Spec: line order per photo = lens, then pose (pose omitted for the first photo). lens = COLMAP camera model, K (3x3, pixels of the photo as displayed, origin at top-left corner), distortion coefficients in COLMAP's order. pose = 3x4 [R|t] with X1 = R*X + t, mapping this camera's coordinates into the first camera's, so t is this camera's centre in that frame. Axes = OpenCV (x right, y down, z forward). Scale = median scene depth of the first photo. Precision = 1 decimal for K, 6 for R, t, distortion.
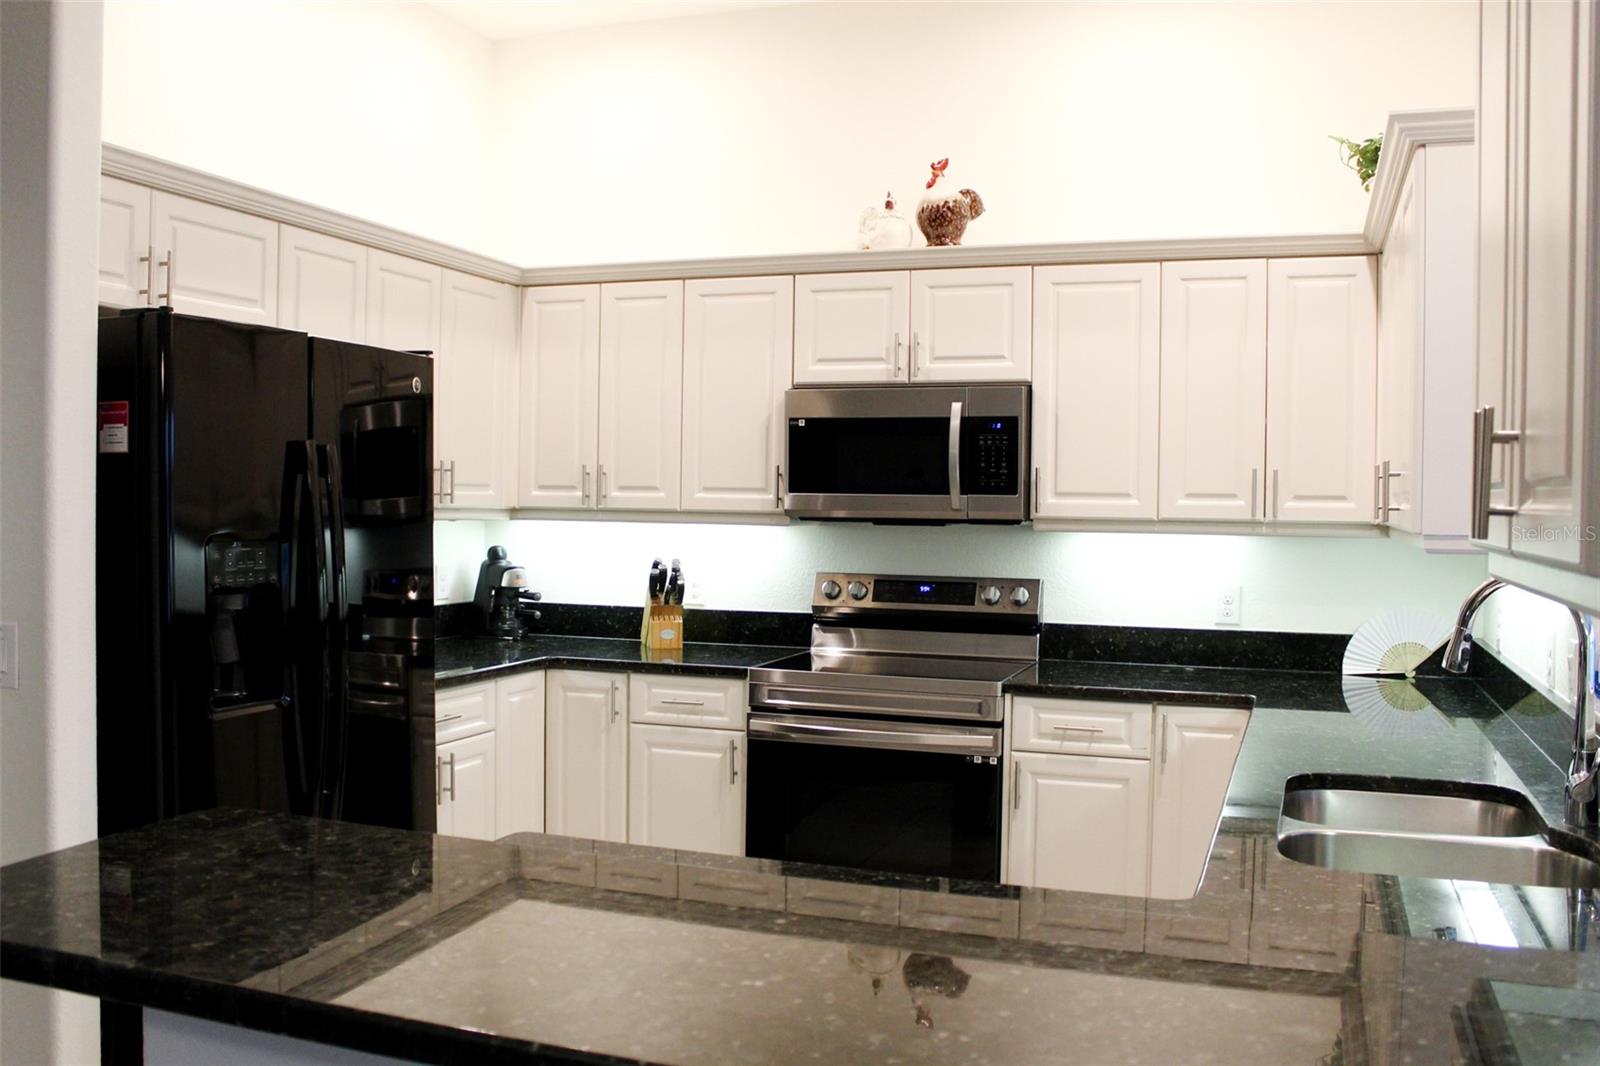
lens RADIAL K [[1457.9, 0, 800.0], [0, 1457.9, 533.0], [0, 0, 1]] dist [-0.093472, 0.002484]
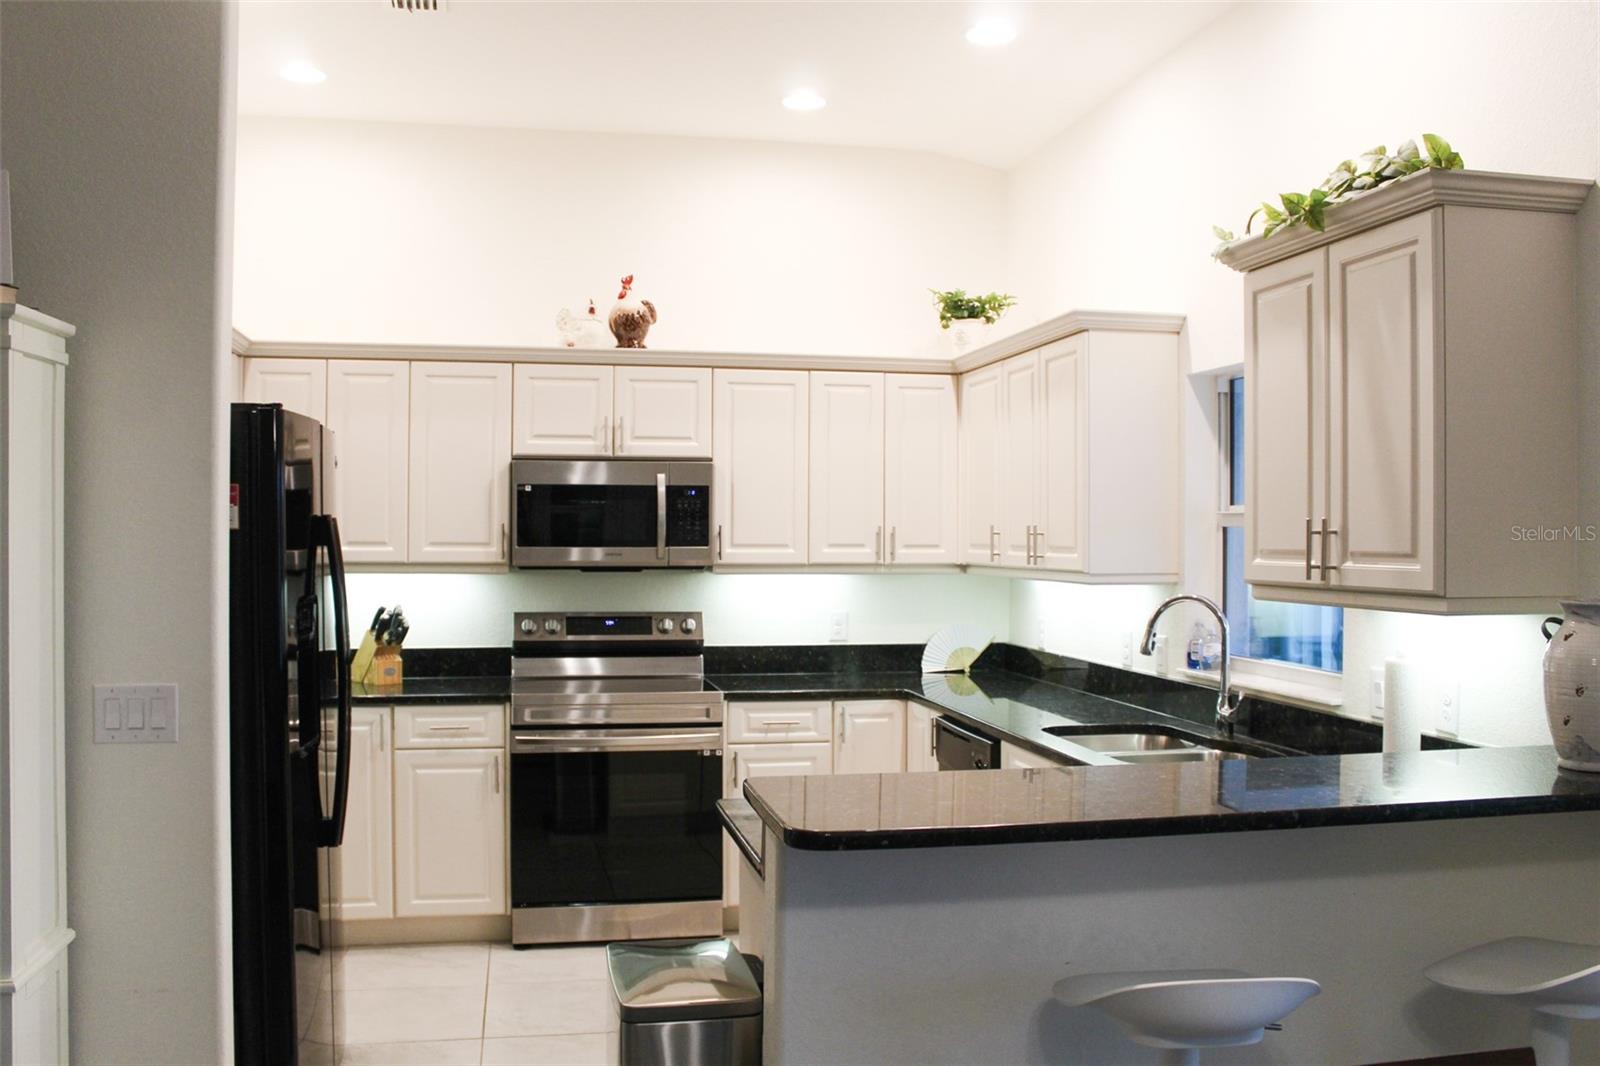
lens RADIAL K [[1428.1, 0, 800.0], [0, 1428.1, 533.0], [0, 0, 1]] dist [-0.059601, 0.000112]
pose [[0.864096, -0.007963, 0.503264, -0.409808], [0.018998, 0.999678, -0.016803, -0.015078], [-0.502969, 0.024081, 0.863969, -0.129747]]
